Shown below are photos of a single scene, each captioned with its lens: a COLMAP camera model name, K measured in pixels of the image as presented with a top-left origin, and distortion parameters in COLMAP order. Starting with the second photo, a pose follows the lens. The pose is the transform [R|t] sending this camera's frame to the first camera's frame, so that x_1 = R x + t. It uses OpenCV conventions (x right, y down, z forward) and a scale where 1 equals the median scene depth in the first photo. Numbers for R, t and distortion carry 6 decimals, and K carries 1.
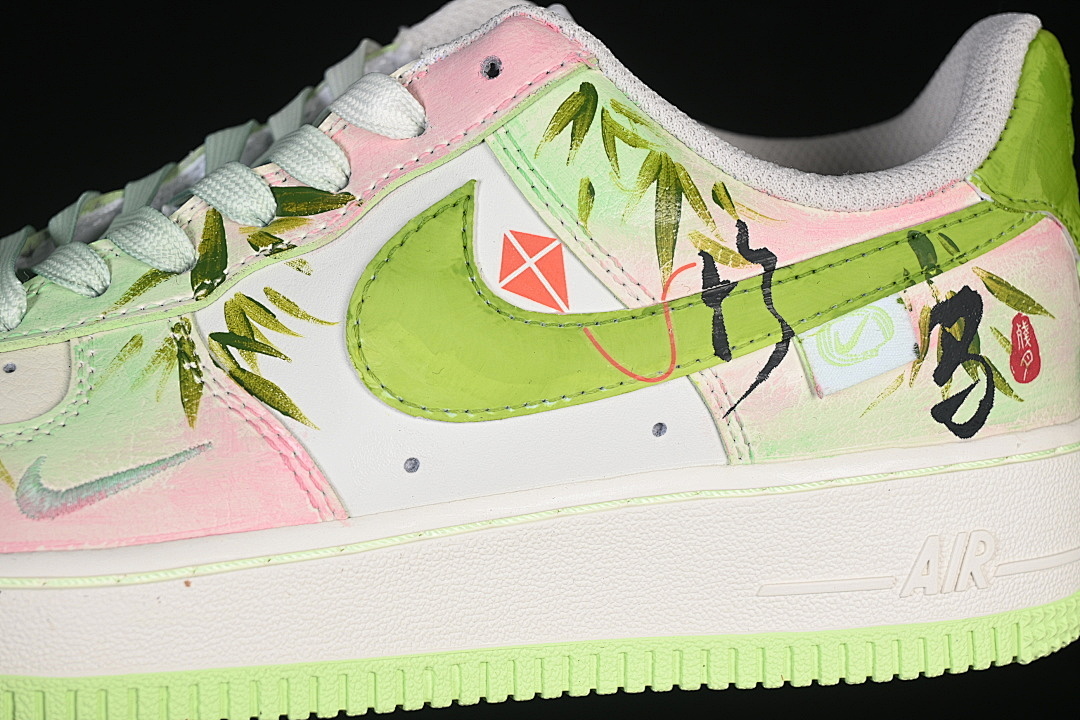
lens RADIAL K [[2318.1, 0, 540.0], [0, 2318.1, 360.0], [0, 0, 1]] dist [0.018089, -0.156103]
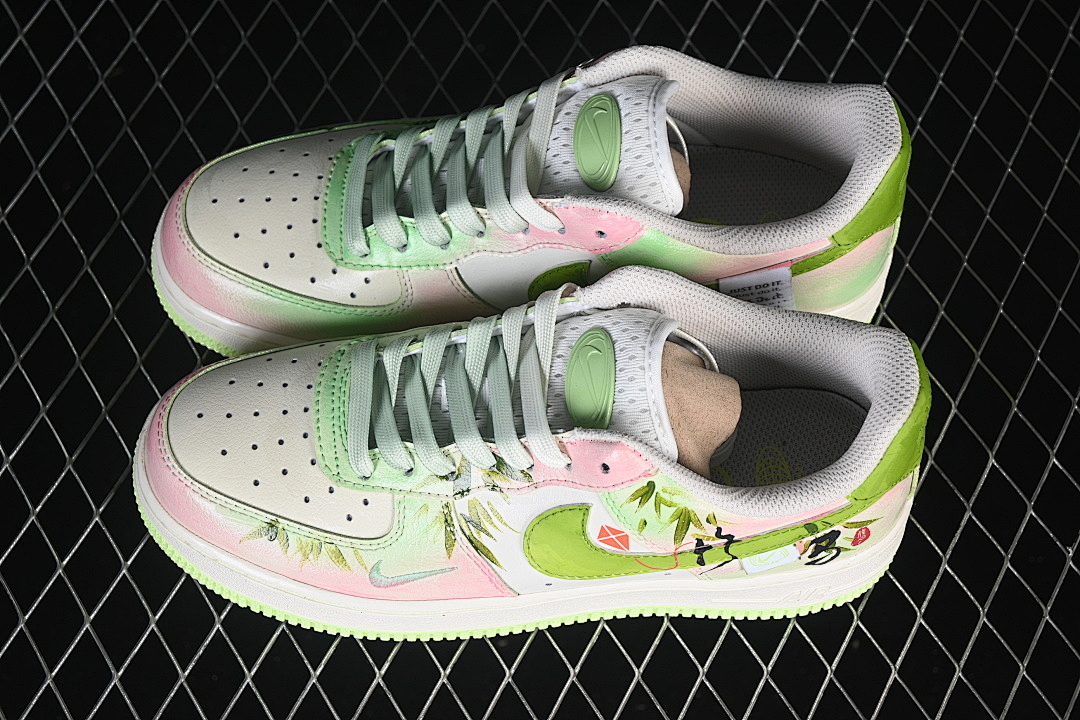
lens RADIAL K [[2318.1, 0, 540.0], [0, 2318.1, 360.0], [0, 0, 1]] dist [0.018089, -0.156103]
pose [[0.987183, 0.156407, -0.031722, -0.027134], [-0.070421, 0.605283, 0.792890, -1.754865], [0.143214, -0.780493, 0.608539, -0.149945]]
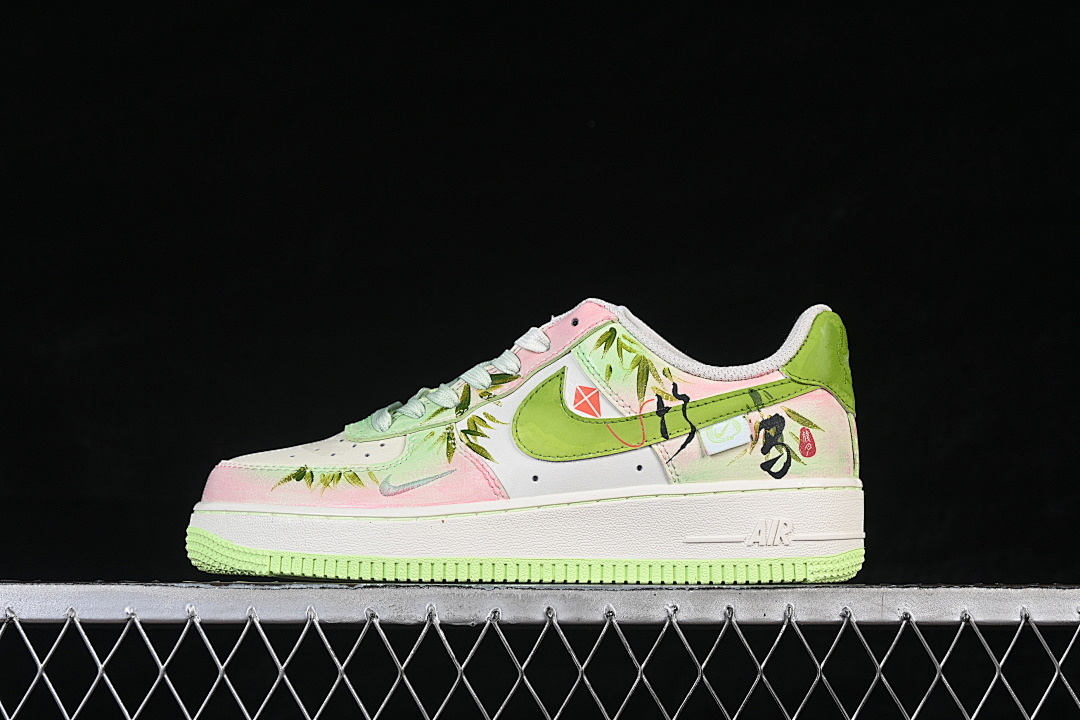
lens RADIAL K [[2318.1, 0, 540.0], [0, 2318.1, 360.0], [0, 0, 1]] dist [0.018089, -0.156103]
pose [[0.976452, -0.010267, -0.215489, 0.470959], [-0.032460, 0.980503, -0.193803, 0.390105], [0.213277, 0.196234, 0.957082, -1.350635]]
